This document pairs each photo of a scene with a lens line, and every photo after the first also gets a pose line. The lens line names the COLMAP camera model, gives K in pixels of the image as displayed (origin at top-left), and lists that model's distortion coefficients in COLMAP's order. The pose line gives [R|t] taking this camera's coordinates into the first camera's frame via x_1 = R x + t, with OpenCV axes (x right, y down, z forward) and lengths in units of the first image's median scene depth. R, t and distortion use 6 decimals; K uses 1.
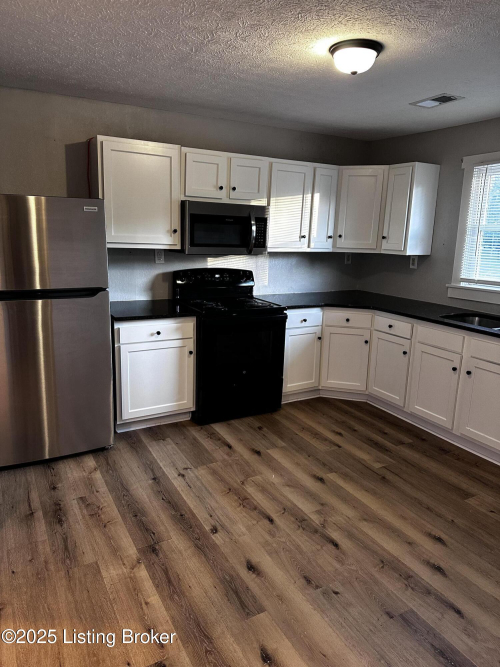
lens RADIAL K [[469.3, 0, 248.7], [0, 469.3, 332.2], [0, 0, 1]] dist [0.116563, -0.192488]
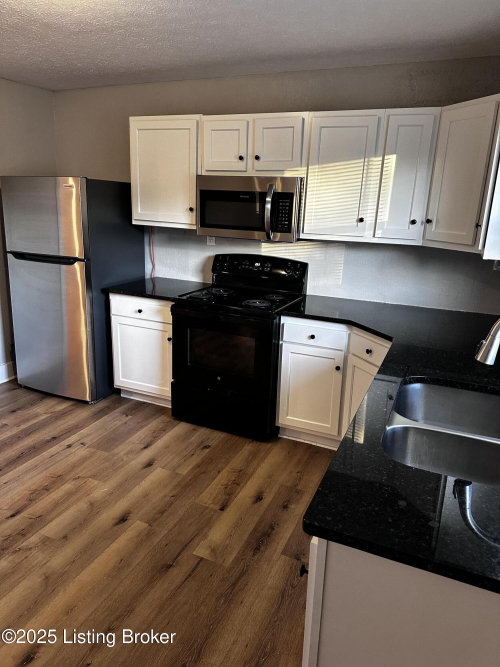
lens RADIAL K [[469.3, 0, 248.7], [0, 469.3, 332.2], [0, 0, 1]] dist [0.116563, -0.192488]
pose [[0.589910, 0.204473, -0.781151, 0.689585], [-0.191428, 0.975242, 0.110715, -0.102995], [0.784450, 0.084223, 0.614447, 0.536939]]
